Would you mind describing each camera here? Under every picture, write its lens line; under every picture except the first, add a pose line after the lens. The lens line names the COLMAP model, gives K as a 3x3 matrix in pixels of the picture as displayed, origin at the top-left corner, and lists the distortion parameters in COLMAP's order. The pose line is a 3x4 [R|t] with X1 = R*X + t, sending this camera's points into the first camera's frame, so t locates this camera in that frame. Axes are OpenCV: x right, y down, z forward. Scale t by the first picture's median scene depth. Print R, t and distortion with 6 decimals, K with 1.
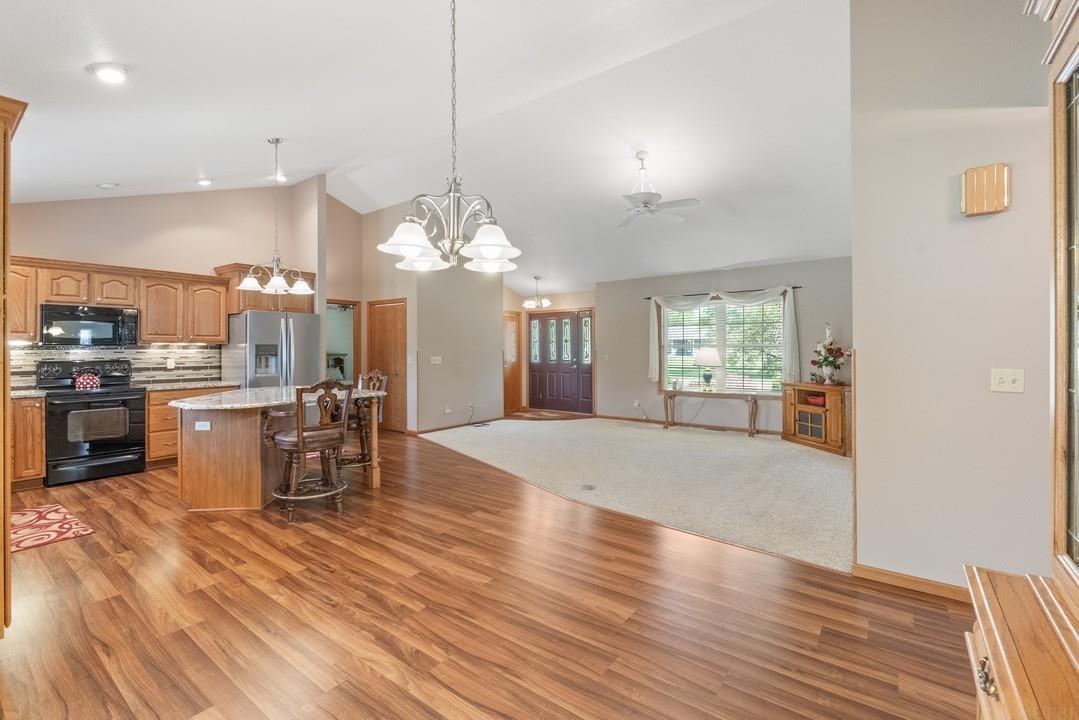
lens RADIAL K [[466.2, 0, 534.1], [0, 466.2, 351.3], [0, 0, 1]] dist [-0.010881, 0.000572]
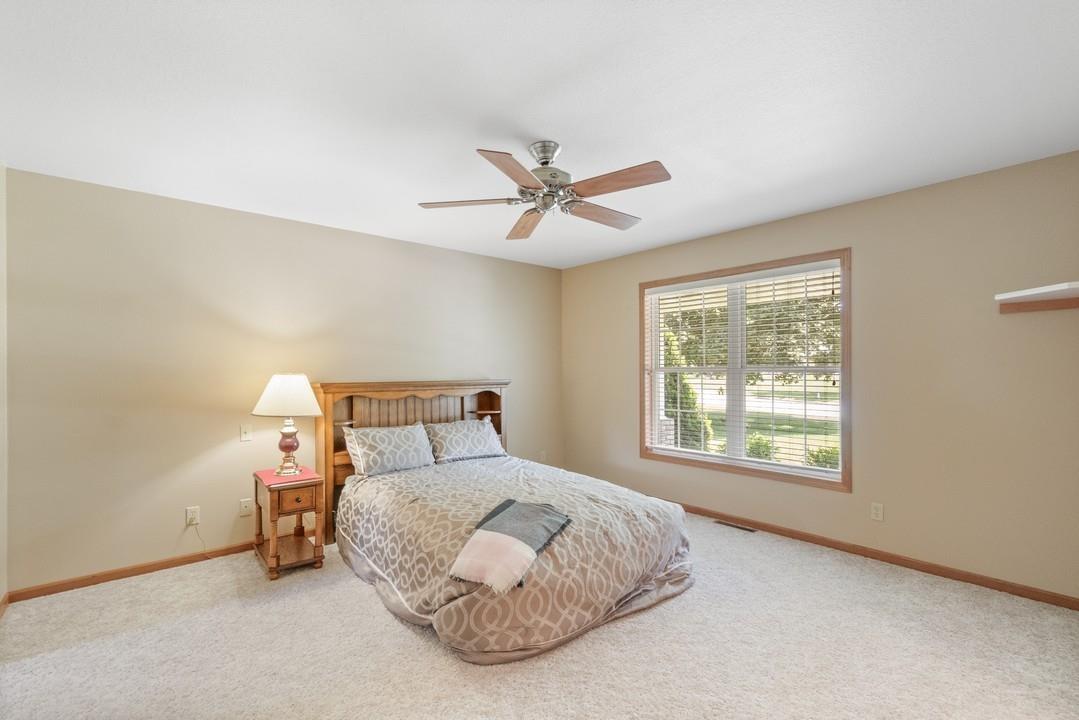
lens RADIAL K [[466.2, 0, 543.3], [0, 466.2, 365.8], [0, 0, 1]] dist [-0.010881, 0.000572]
pose [[0.981699, 0.001164, -0.190434, -0.478503], [-0.000904, 0.999999, 0.001453, -0.009952], [0.190436, -0.001255, 0.981699, 1.006043]]
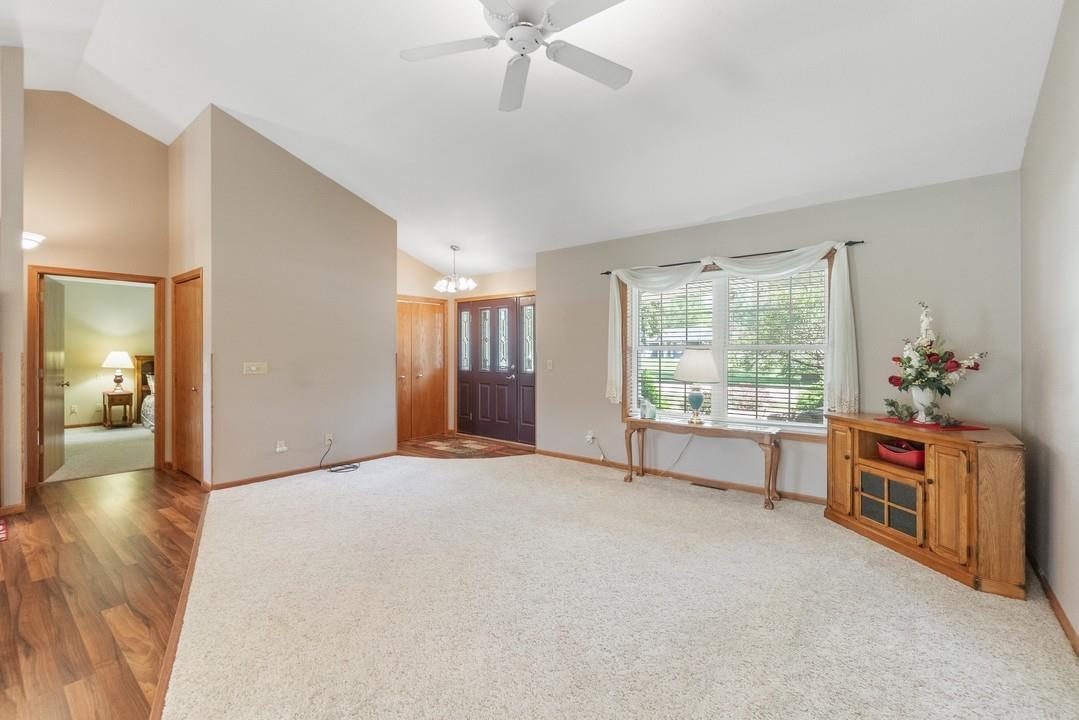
lens RADIAL K [[466.2, 0, 533.0], [0, 466.2, 352.6], [0, 0, 1]] dist [-0.010881, 0.000572]
pose [[0.999575, 0.005787, -0.028588, 0.168759], [-0.005820, 0.999982, -0.001088, -0.003049], [0.028582, 0.001254, 0.999591, 0.370552]]
